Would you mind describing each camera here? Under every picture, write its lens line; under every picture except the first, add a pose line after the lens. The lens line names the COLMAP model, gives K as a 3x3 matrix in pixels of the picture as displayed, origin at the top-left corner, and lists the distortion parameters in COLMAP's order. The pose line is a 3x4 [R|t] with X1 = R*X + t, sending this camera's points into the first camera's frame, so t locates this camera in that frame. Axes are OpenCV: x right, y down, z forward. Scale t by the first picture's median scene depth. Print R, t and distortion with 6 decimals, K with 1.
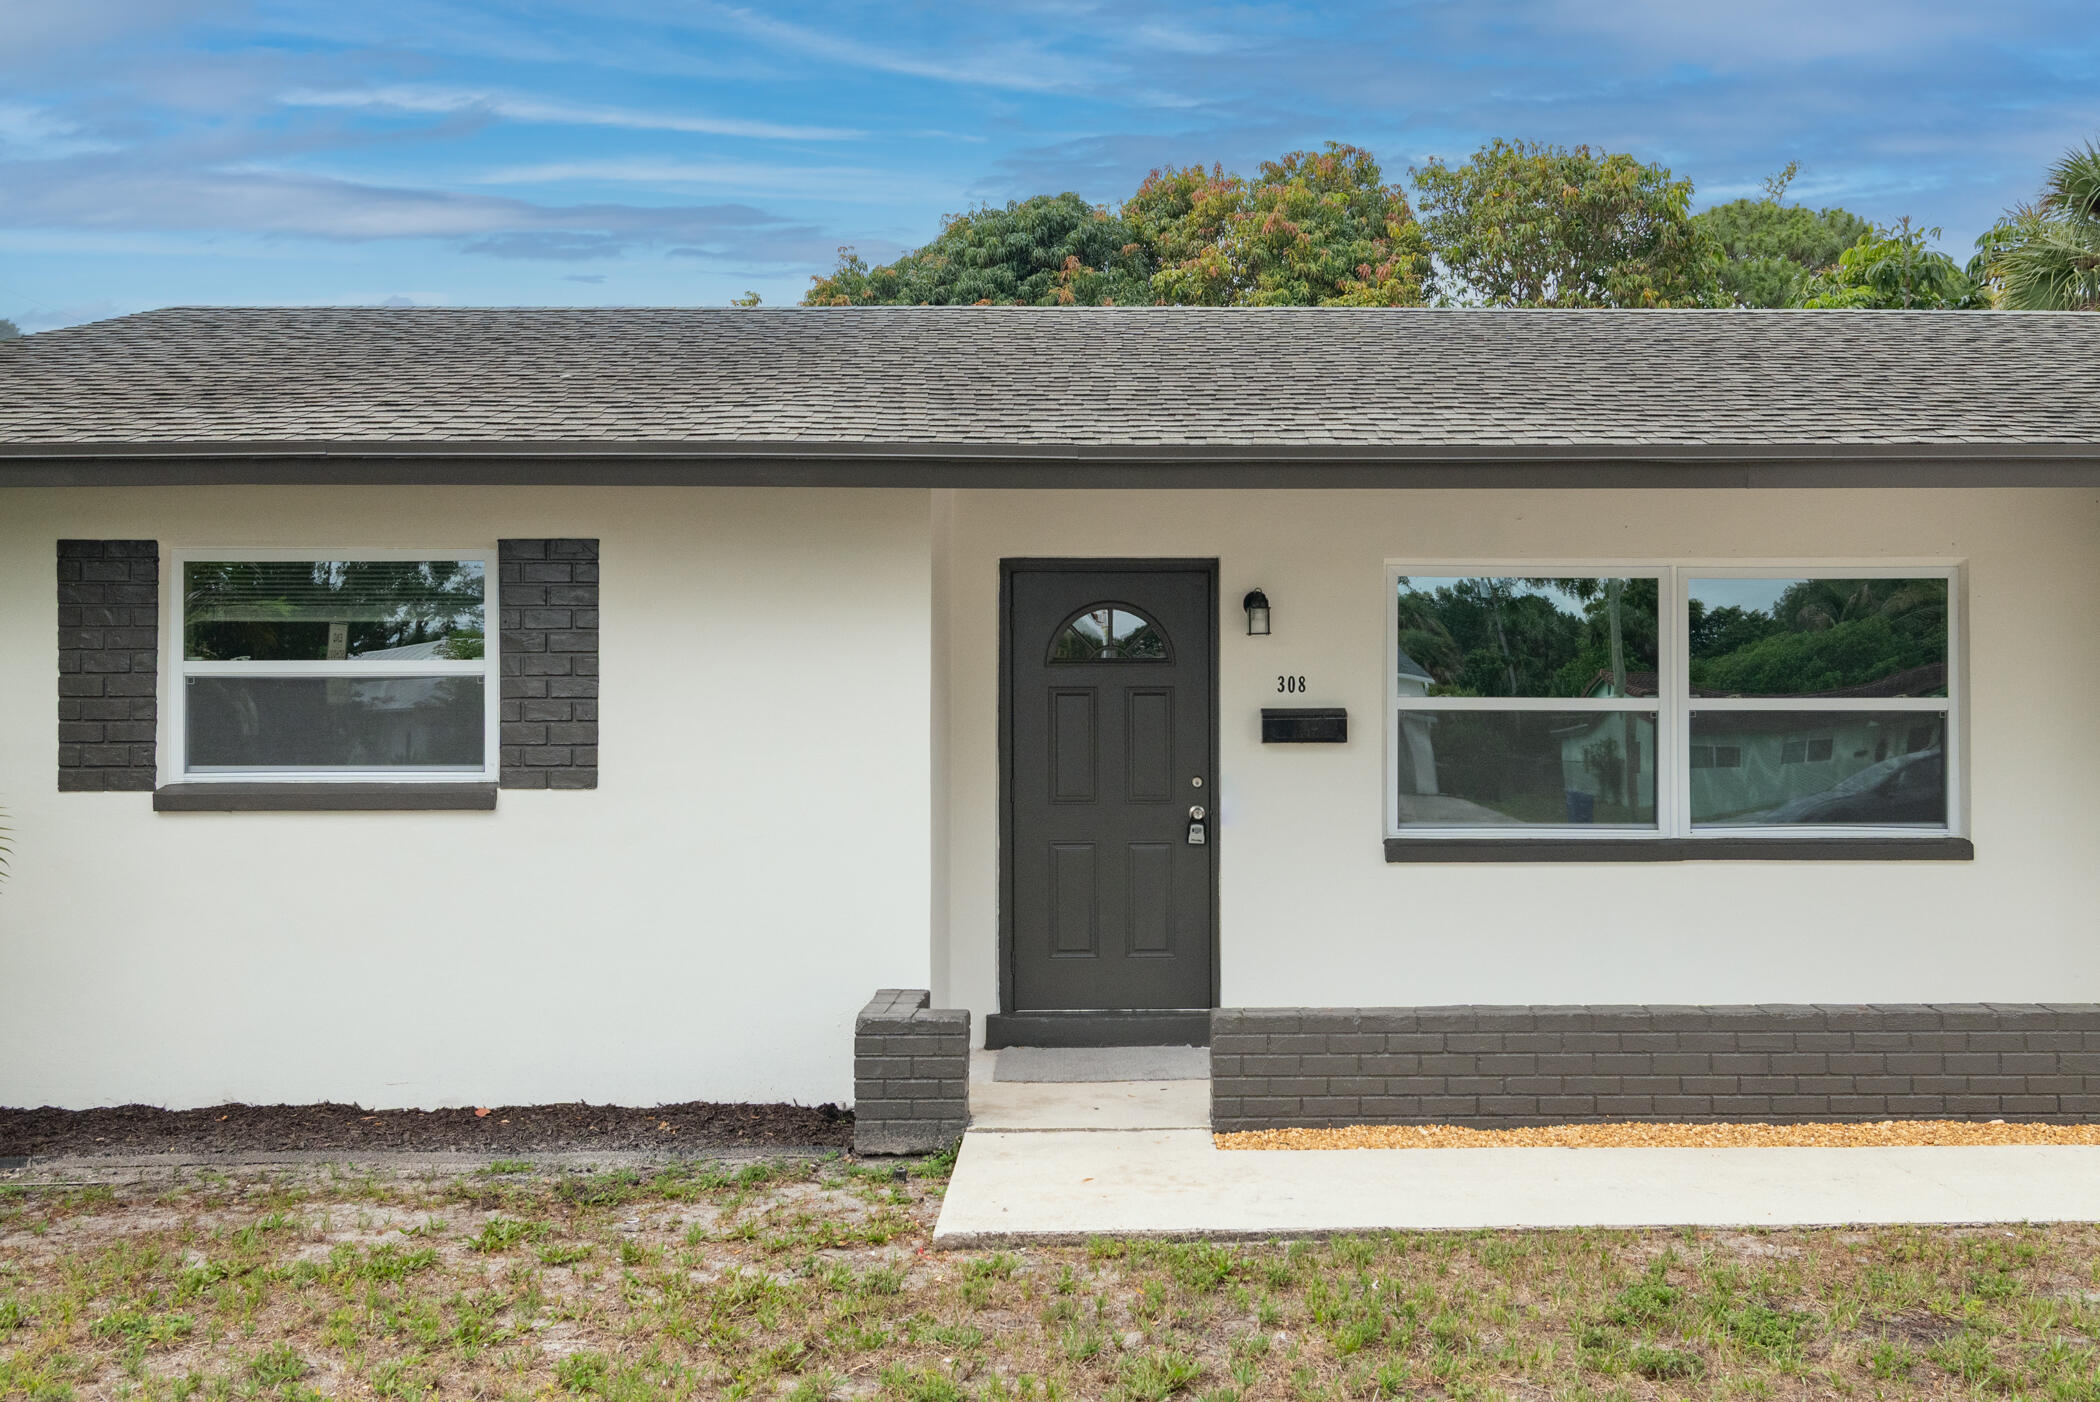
lens RADIAL K [[1687.0, 0, 1227.2], [0, 1687.0, 701.5], [0, 0, 1]] dist [-0.003207, 0.000916]
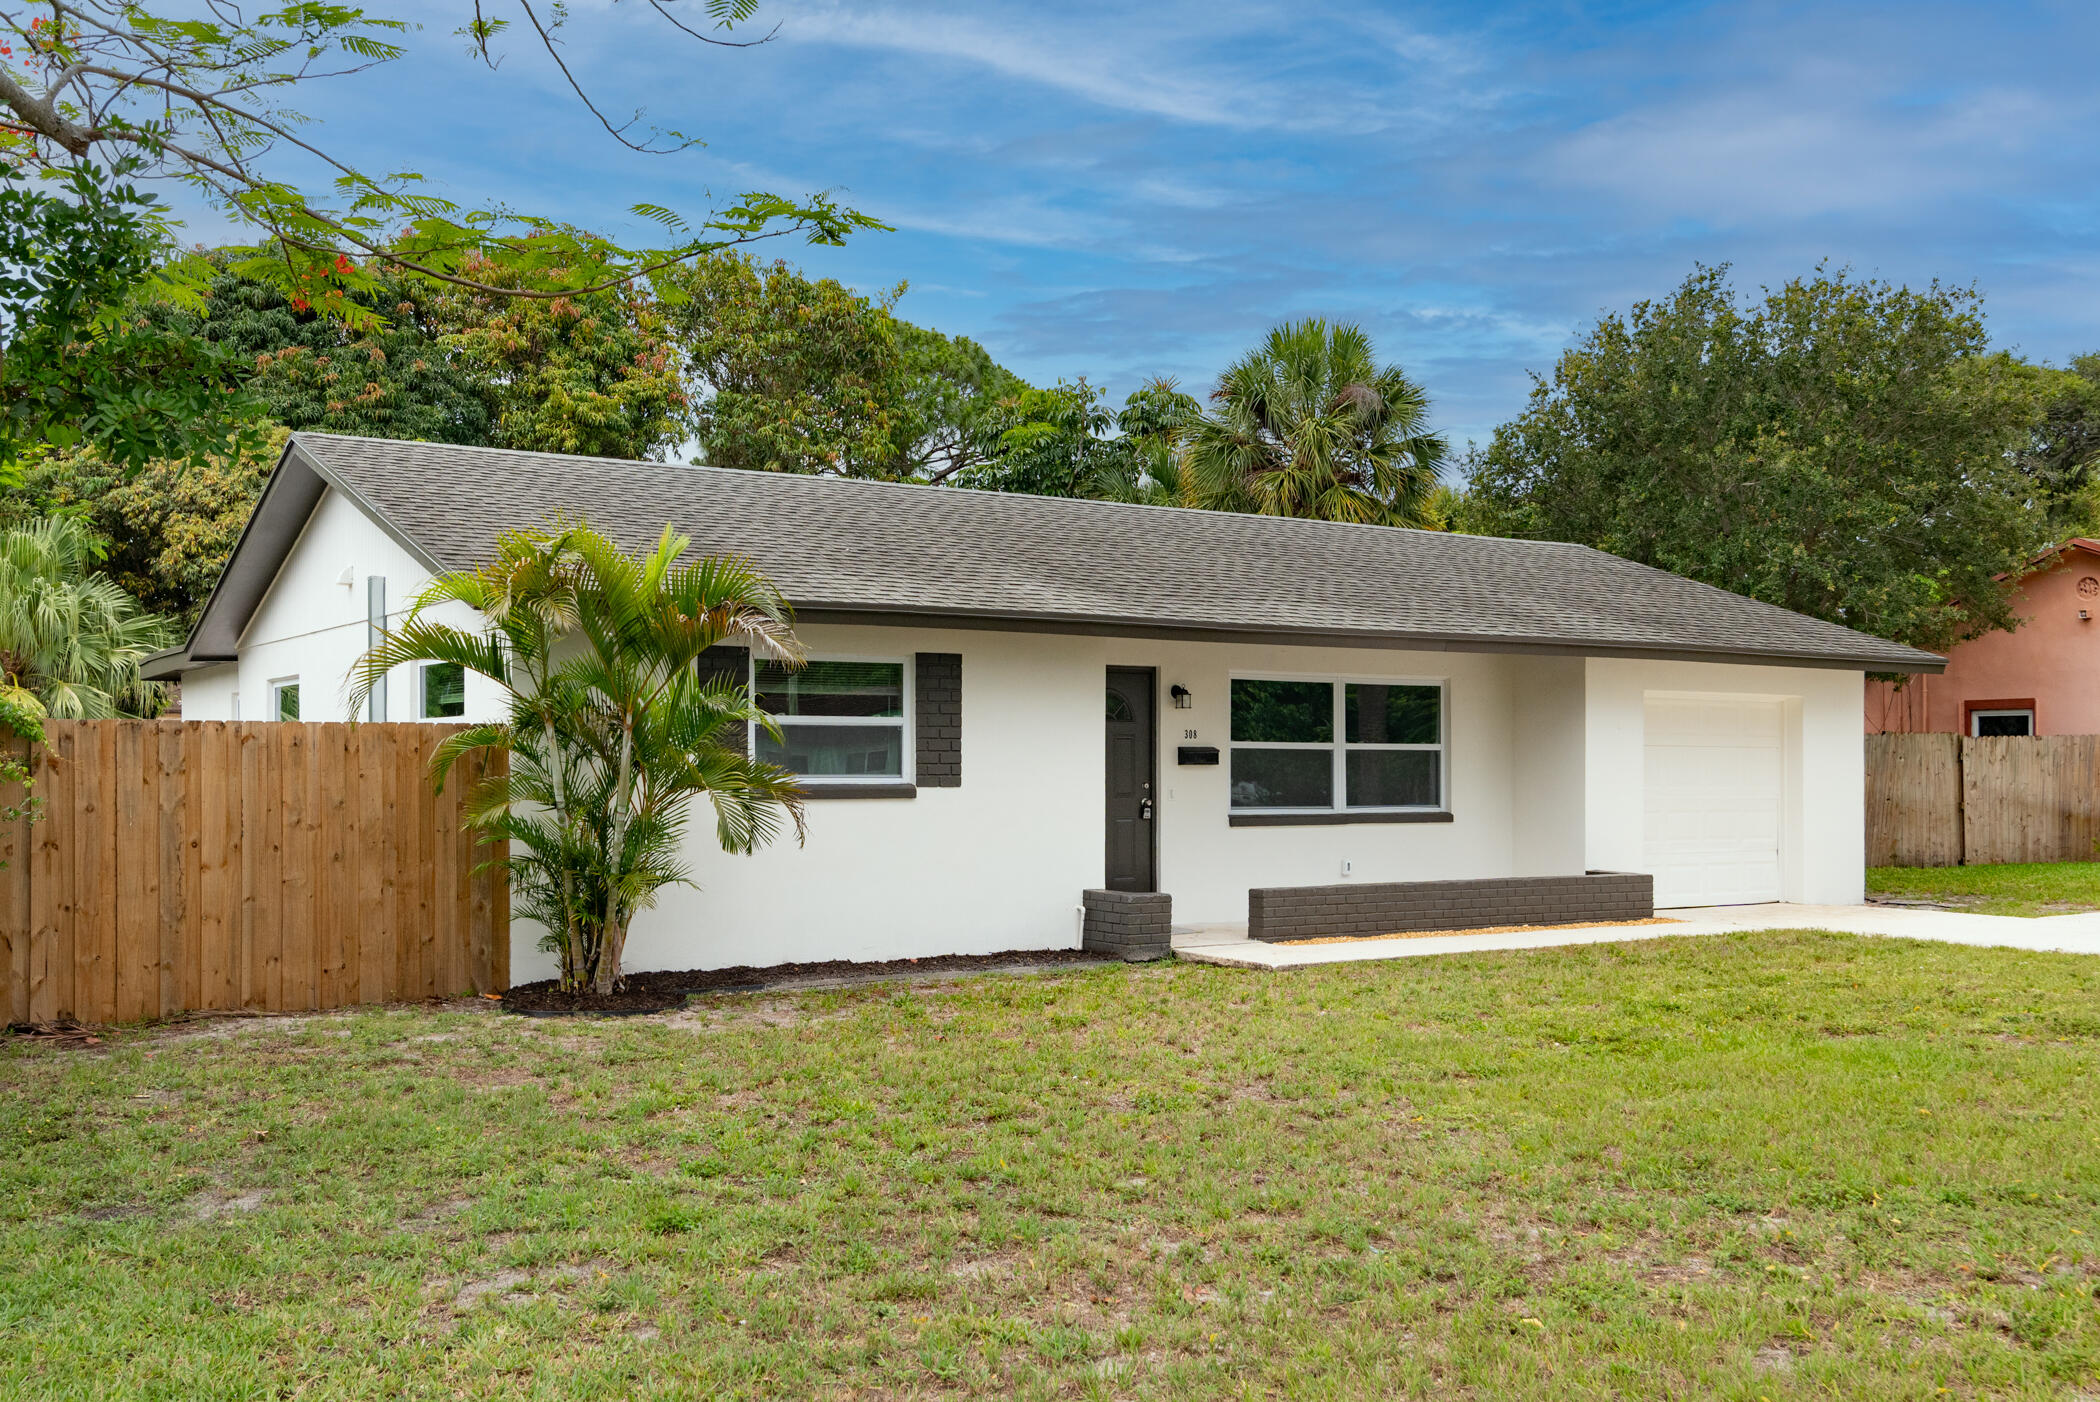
lens RADIAL K [[1757.9, 0, 1050.0], [0, 1757.9, 701.0], [0, 0, 1]] dist [-0.005240, -0.001572]
pose [[0.868306, 0.020702, 0.495597, -1.087302], [-0.009445, 0.999638, -0.025208, 0.004029], [-0.495940, 0.017207, 0.868187, -0.649110]]
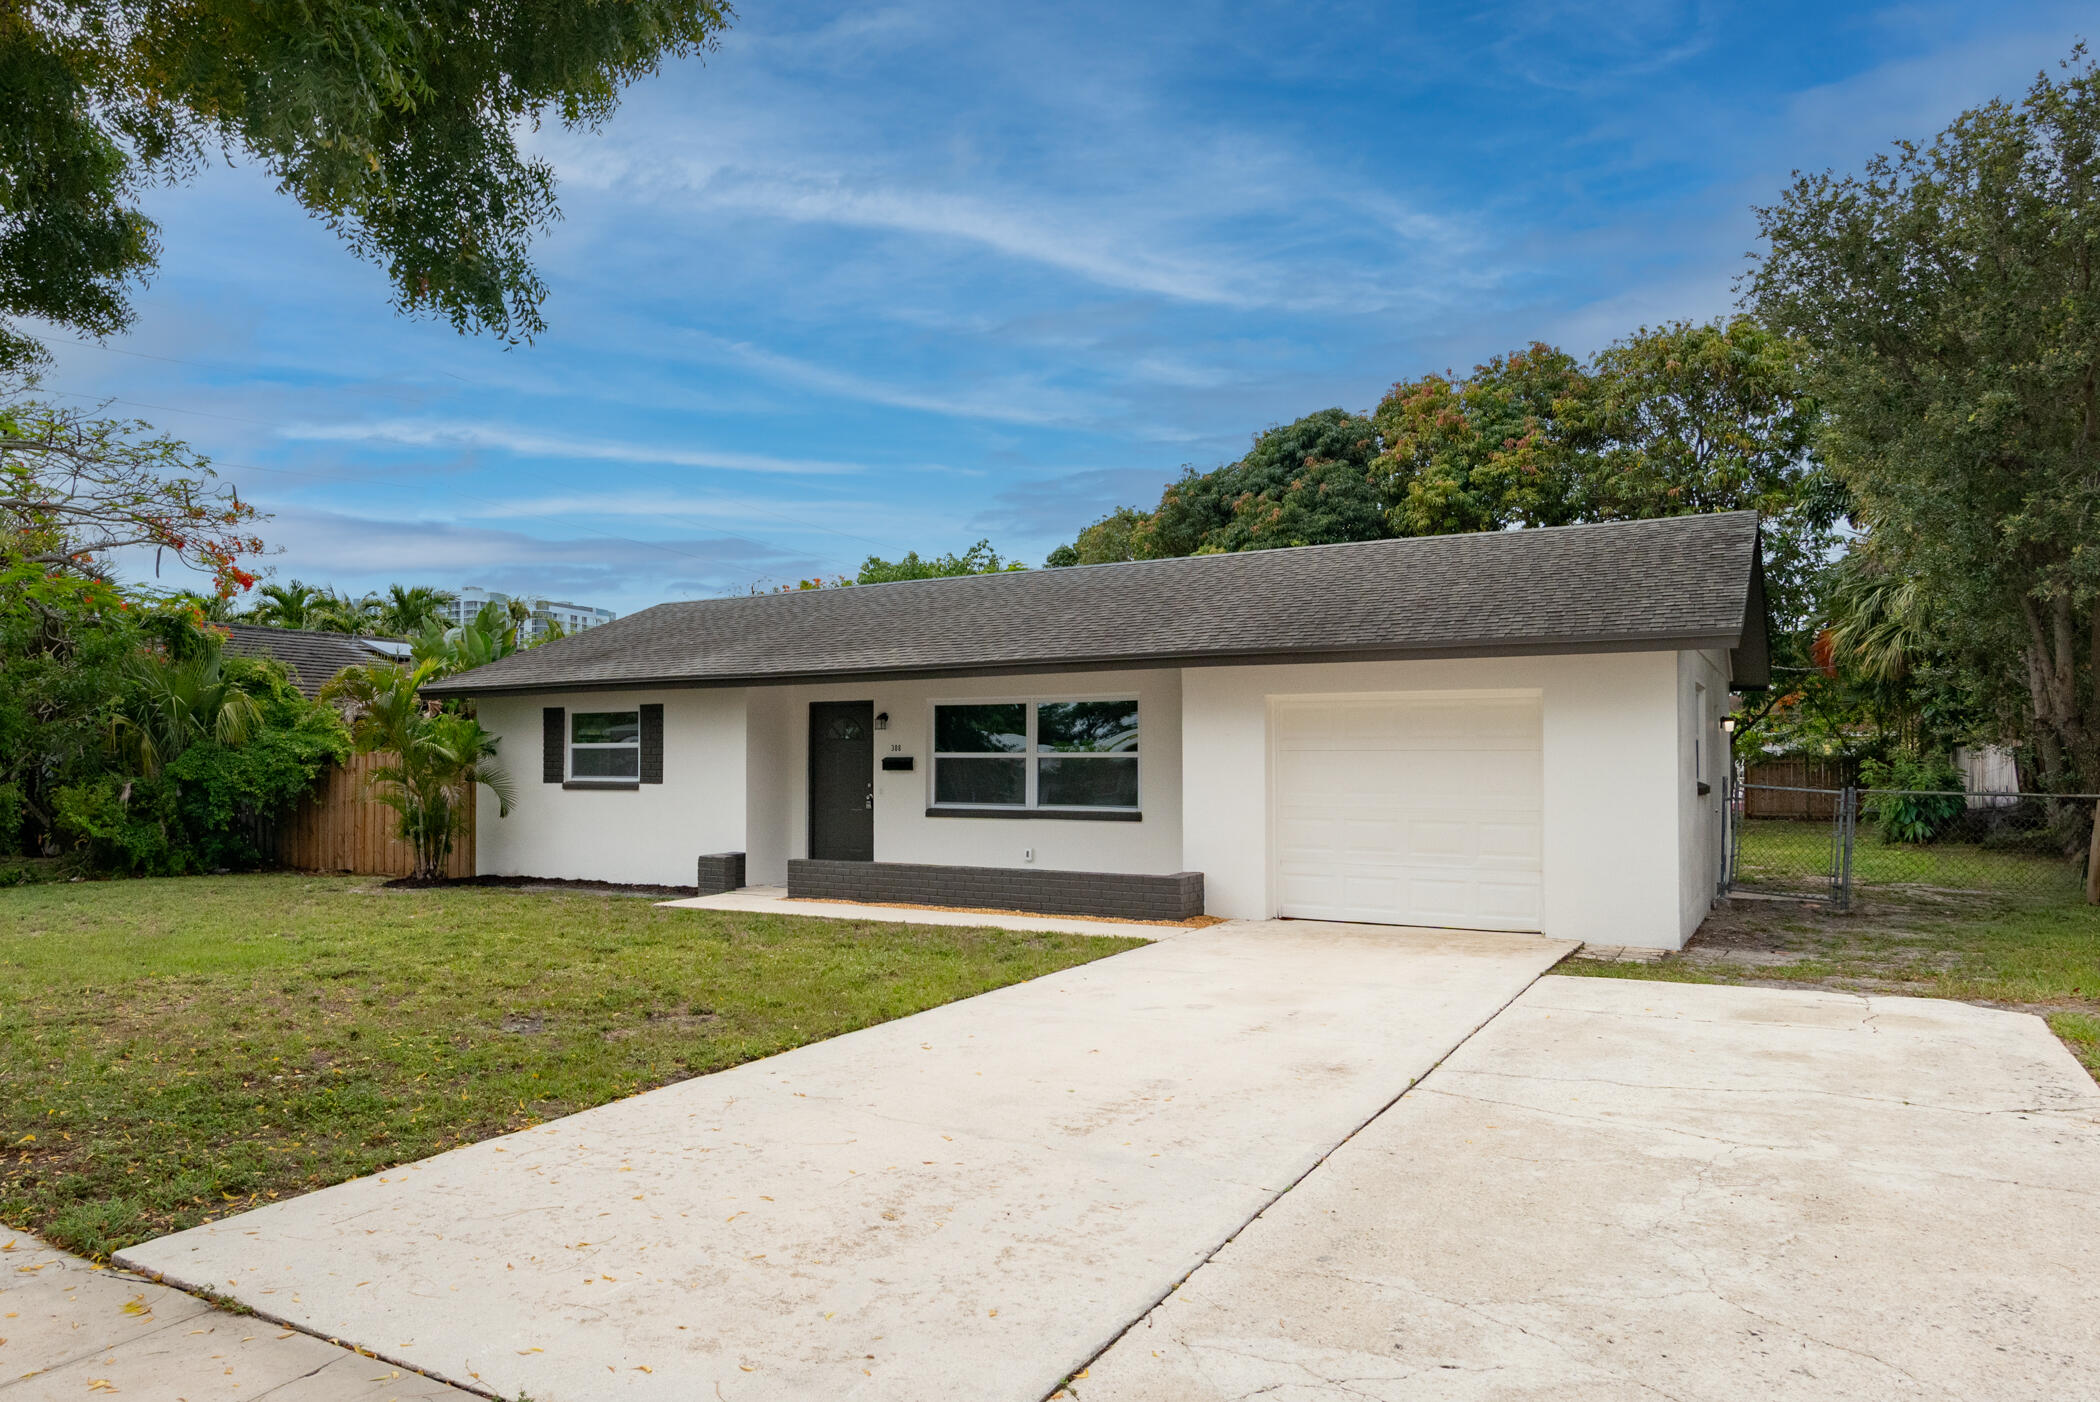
lens RADIAL K [[1350.1, 0, 1050.0], [0, 1350.1, 701.0], [0, 0, 1]] dist [-0.025161, -0.000603]
pose [[0.863998, -0.023268, -0.502957, 1.302478], [0.006488, 0.999363, -0.035088, -0.008108], [0.503453, 0.027053, 0.863599, -0.690974]]
